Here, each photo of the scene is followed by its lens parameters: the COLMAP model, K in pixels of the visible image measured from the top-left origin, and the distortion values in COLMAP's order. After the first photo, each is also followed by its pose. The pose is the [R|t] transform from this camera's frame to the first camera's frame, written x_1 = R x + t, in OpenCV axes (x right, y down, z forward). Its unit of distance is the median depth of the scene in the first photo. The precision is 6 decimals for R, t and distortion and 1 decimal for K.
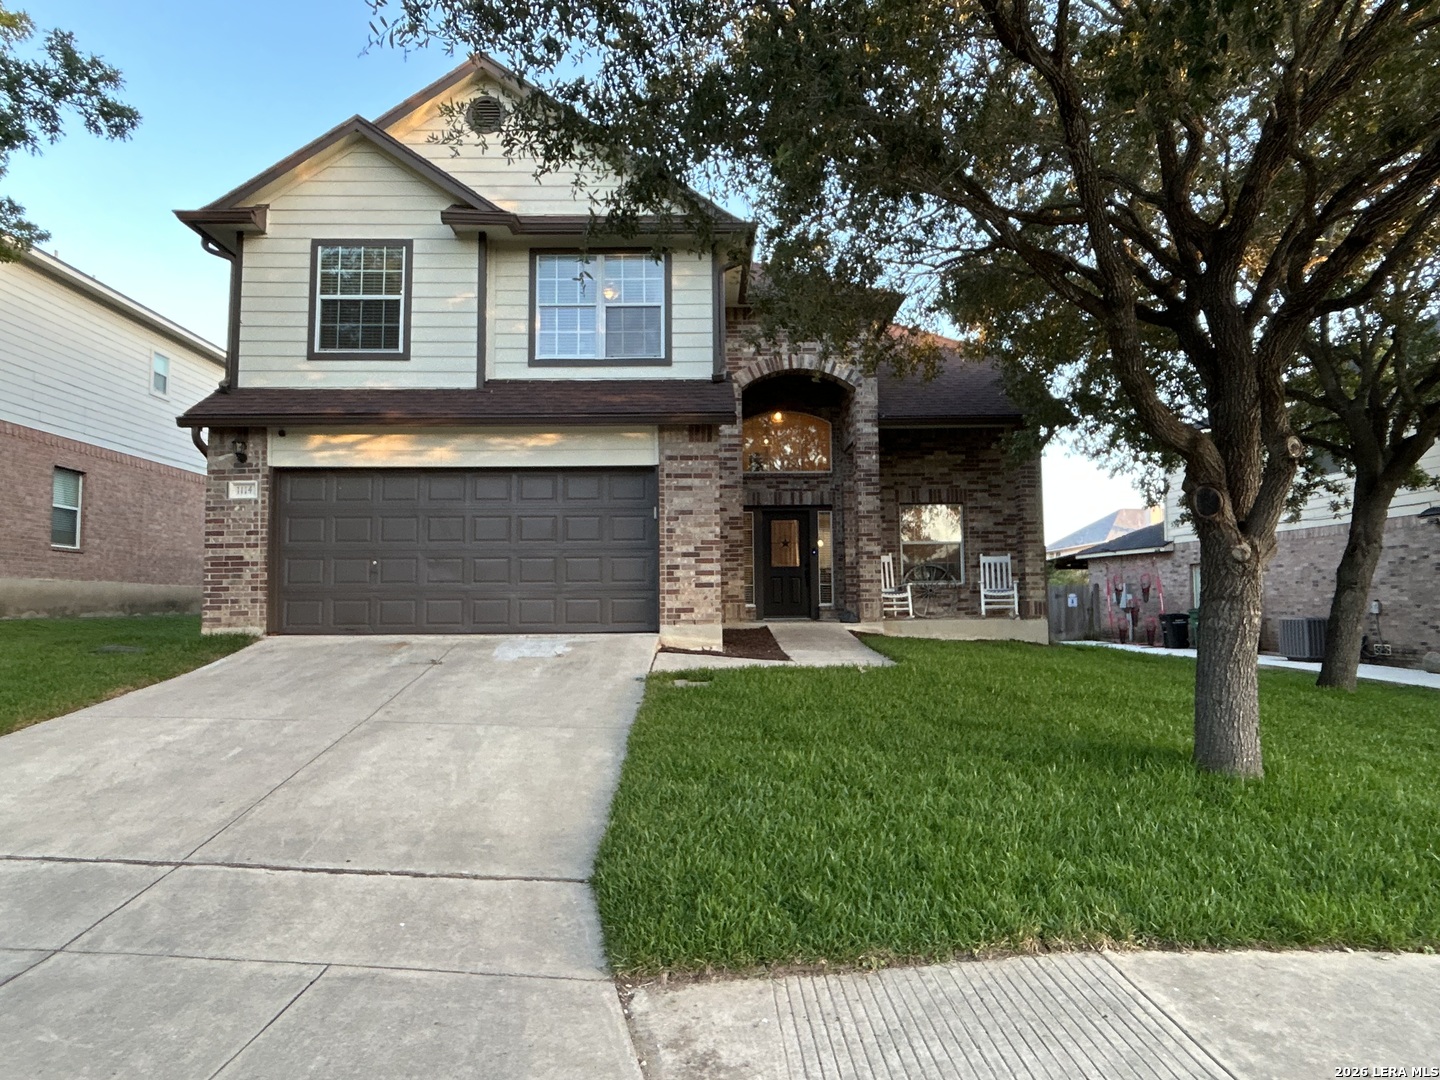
lens RADIAL K [[882.9, 0, 720.6], [0, 882.9, 542.2], [0, 0, 1]] dist [-0.007463, -0.000819]
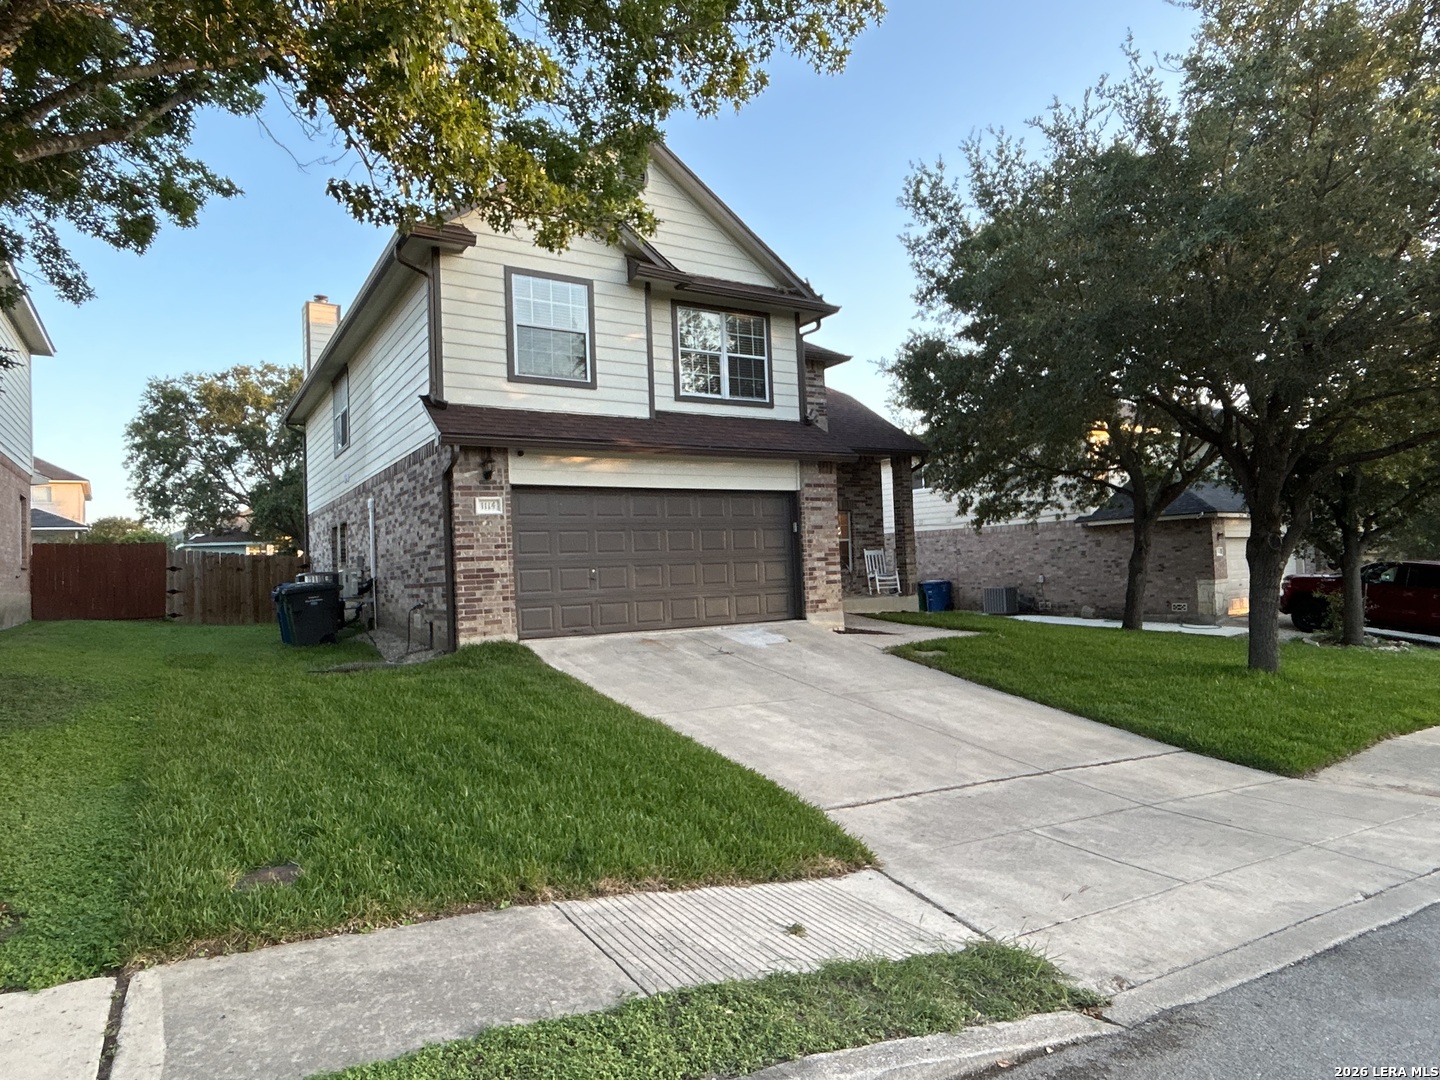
lens RADIAL K [[851.6, 0, 718.4], [0, 851.6, 540.0], [0, 0, 1]] dist [0.004486, 0.000155]
pose [[0.863610, -0.005815, 0.504126, -0.812709], [-0.008579, 0.999619, 0.026228, -0.047018], [-0.504087, -0.026975, 0.863232, -0.022013]]
